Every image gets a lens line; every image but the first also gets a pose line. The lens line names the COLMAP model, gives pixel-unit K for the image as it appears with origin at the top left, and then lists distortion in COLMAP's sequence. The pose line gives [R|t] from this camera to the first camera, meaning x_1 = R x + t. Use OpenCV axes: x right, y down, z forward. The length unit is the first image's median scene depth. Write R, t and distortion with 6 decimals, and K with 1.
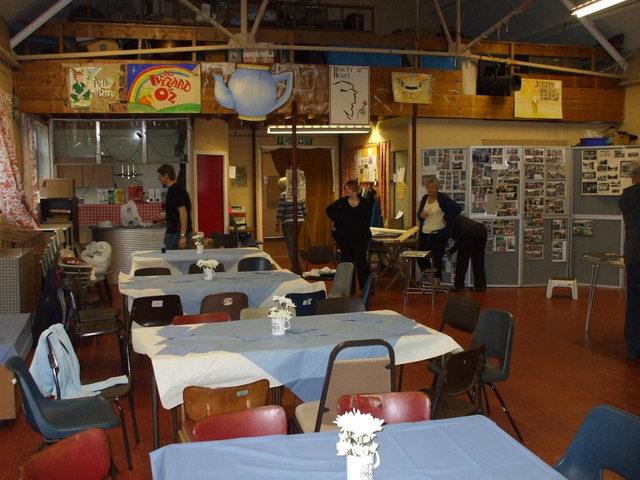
lens RADIAL K [[673.4, 0, 320.0], [0, 673.4, 240.0], [0, 0, 1]] dist [-0.179829, 0.282573]
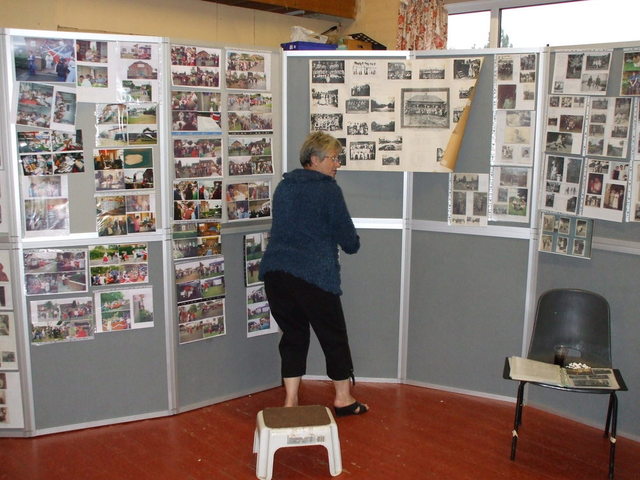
lens RADIAL K [[673.4, 0, 320.0], [0, 673.4, 240.0], [0, 0, 1]] dist [-0.179829, 0.282573]
pose [[0.855007, -0.068880, 0.514022, 0.185842], [0.028971, 0.995937, 0.085268, -0.060655], [-0.517806, -0.058013, 0.853529, 0.640903]]
